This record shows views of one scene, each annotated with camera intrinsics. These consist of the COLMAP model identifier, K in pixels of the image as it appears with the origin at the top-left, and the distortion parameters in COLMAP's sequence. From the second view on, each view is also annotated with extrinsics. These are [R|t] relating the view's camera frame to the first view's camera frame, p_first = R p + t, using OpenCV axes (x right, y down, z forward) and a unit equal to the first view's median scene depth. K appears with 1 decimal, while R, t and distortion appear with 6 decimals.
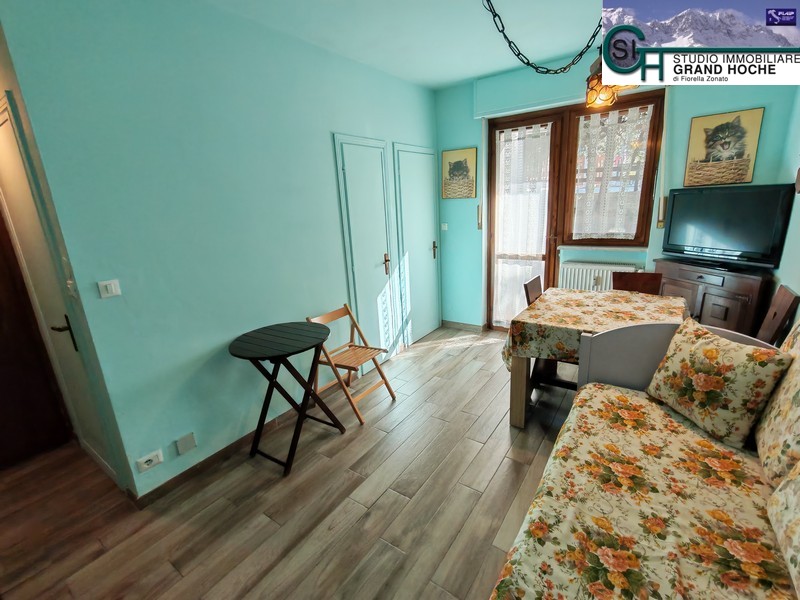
lens RADIAL K [[365.3, 0, 398.8], [0, 365.3, 303.2], [0, 0, 1]] dist [-0.003263, 0.001028]
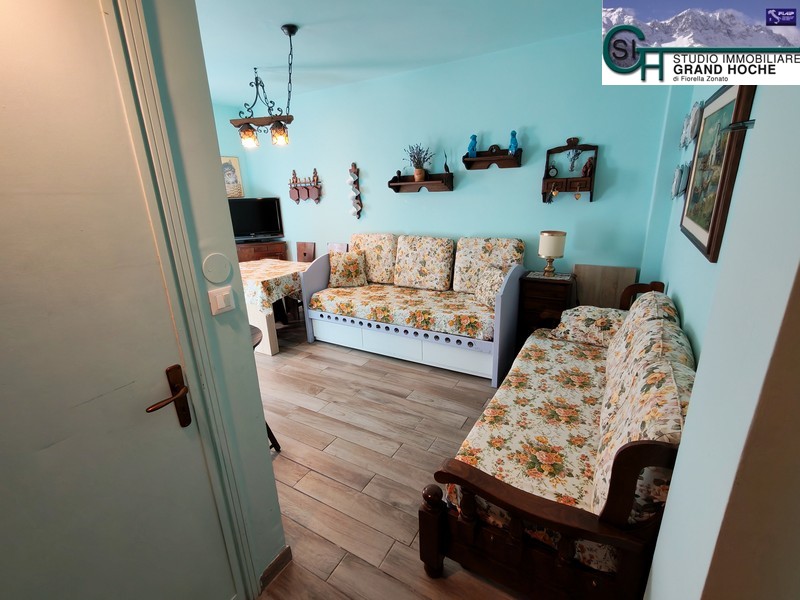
lens RADIAL K [[365.3, 0, 398.8], [0, 365.3, 303.2], [0, 0, 1]] dist [-0.003263, 0.001028]
pose [[-0.082554, -0.237904, 0.967774, -1.018644], [0.303574, 0.918936, 0.251794, -0.065168], [-0.949225, 0.314578, -0.003640, 0.435574]]
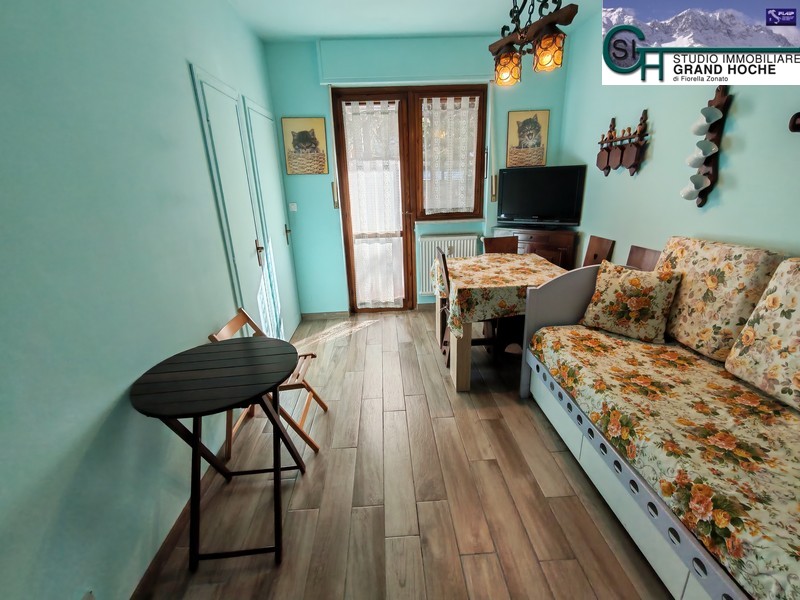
lens RADIAL K [[365.3, 0, 398.8], [0, 365.3, 303.2], [0, 0, 1]] dist [-0.003263, 0.001028]
pose [[0.788811, -0.173109, 0.589755, -0.363511], [0.159730, 0.984287, 0.075272, -0.014246], [-0.593518, 0.034826, 0.804067, 0.246261]]
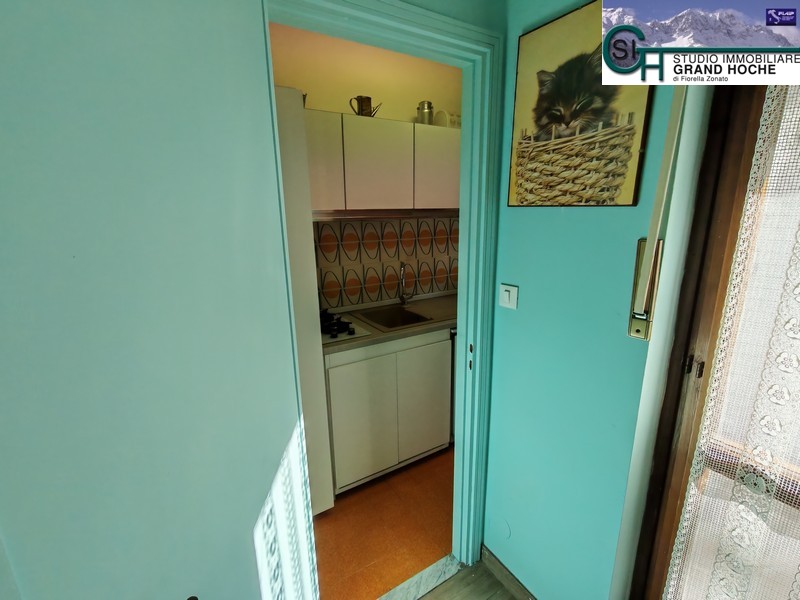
lens RADIAL K [[365.3, 0, 398.8], [0, 365.3, 303.2], [0, 0, 1]] dist [-0.003263, 0.001028]
pose [[0.919045, 0.132240, -0.371306, 0.245835], [-0.138077, 0.990361, 0.010953, -0.307145], [0.369175, 0.041203, 0.928446, 1.072463]]
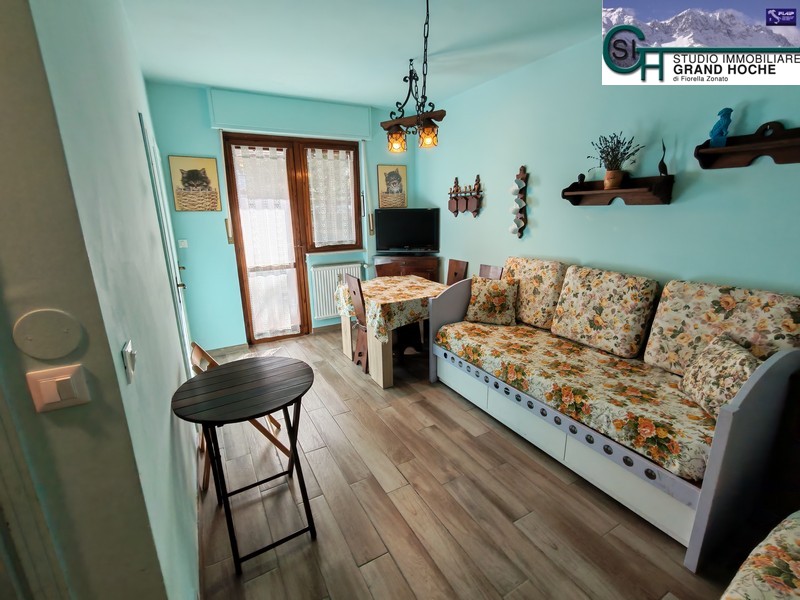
lens RADIAL K [[365.3, 0, 398.8], [0, 365.3, 303.2], [0, 0, 1]] dist [-0.003263, 0.001028]
pose [[0.435864, -0.184589, 0.880880, -0.682148], [0.237003, 0.967738, 0.085520, -0.044508], [-0.868247, 0.171496, 0.465550, 0.299232]]
